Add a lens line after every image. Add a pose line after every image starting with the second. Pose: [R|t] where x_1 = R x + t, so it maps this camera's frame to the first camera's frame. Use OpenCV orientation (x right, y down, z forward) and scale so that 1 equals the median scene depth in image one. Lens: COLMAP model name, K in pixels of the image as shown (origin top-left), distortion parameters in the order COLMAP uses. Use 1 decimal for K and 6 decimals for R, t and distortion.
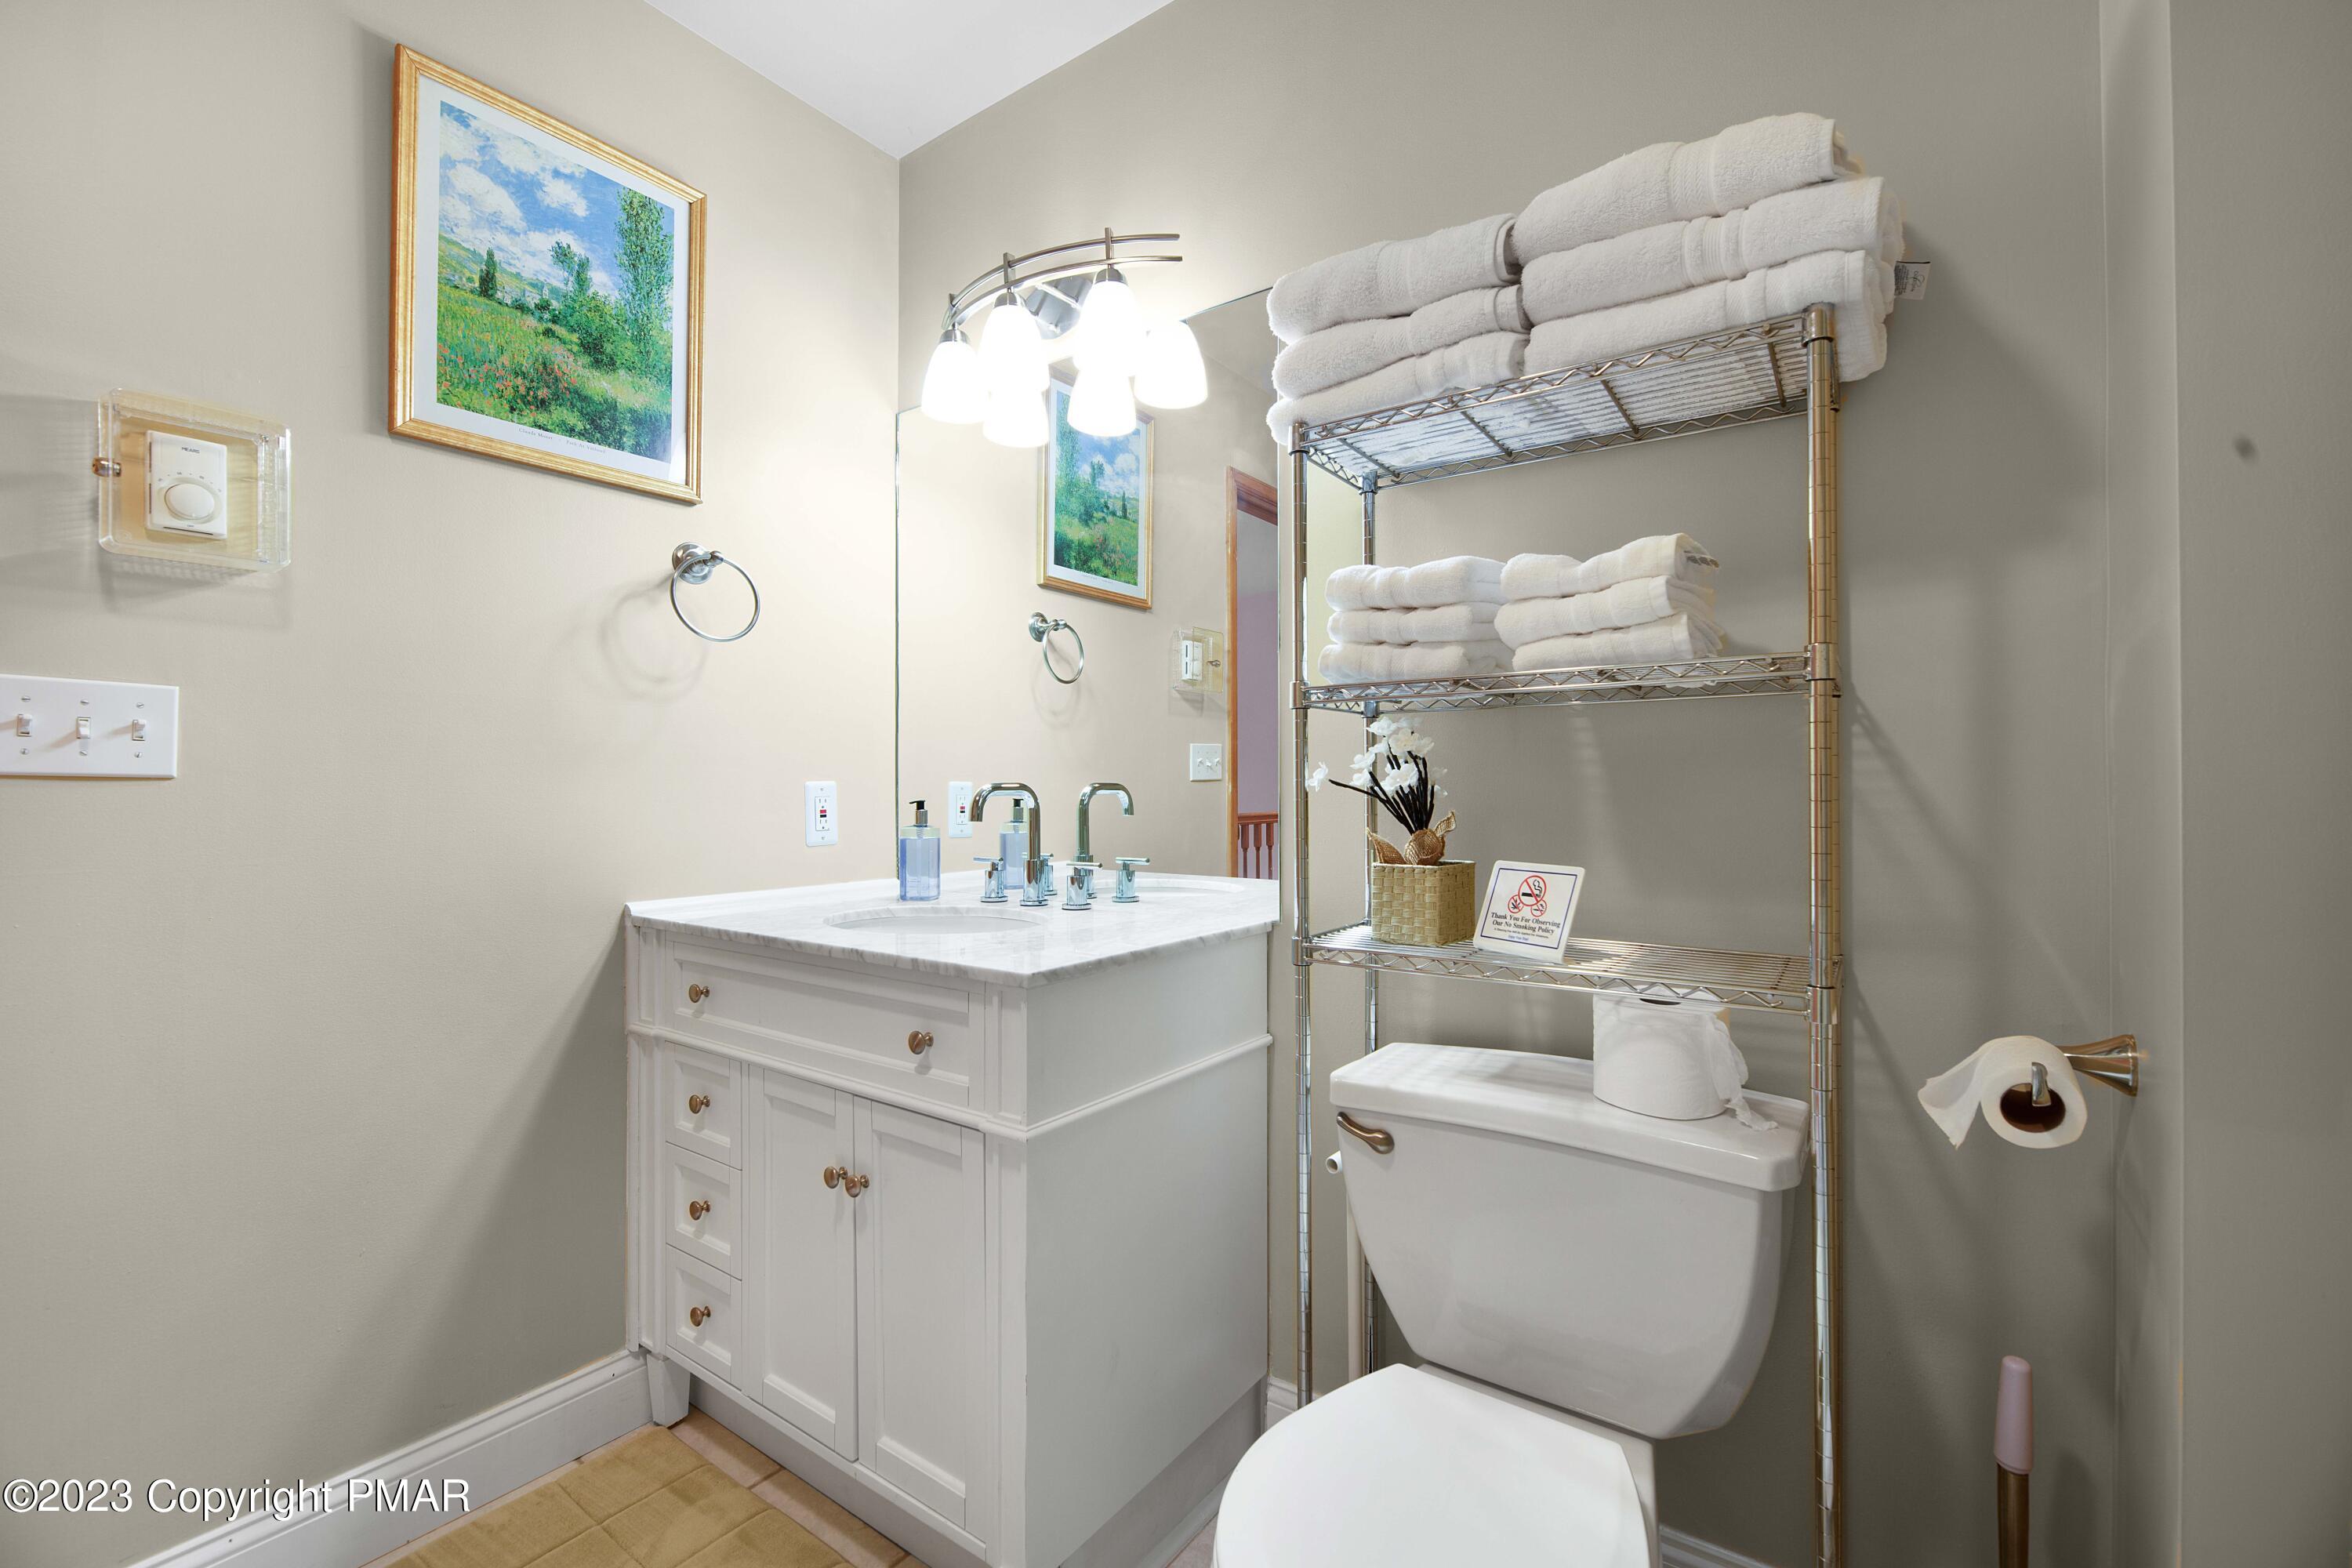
lens RADIAL K [[991.5, 0, 1206.9], [0, 991.5, 777.0], [0, 0, 1]] dist [-0.002081, -0.005110]
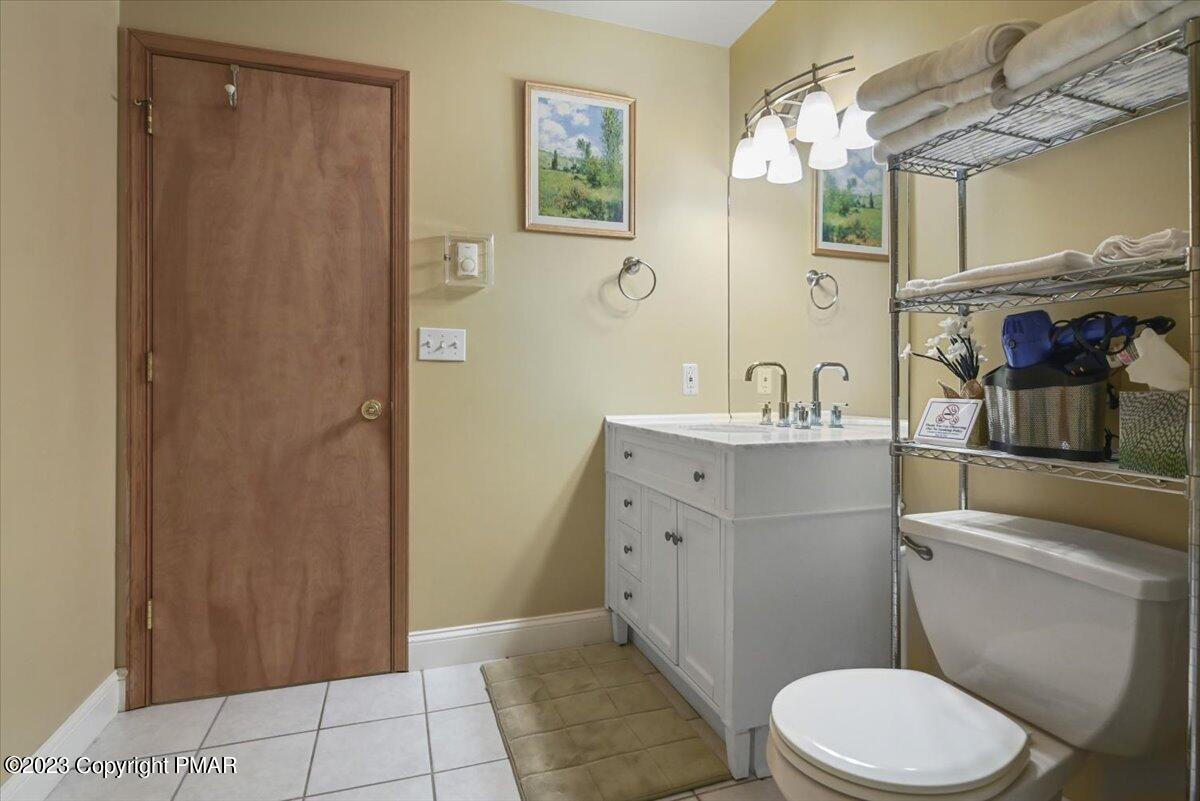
lens RADIAL K [[606.2, 0, 599.7], [0, 606.2, 371.8], [0, 0, 1]] dist [-0.014020, -0.001031]
pose [[0.809169, -0.005853, -0.587547, 0.240710], [0.004166, 0.999982, -0.004224, 0.030472], [0.587561, 0.000970, 0.809179, -0.158396]]
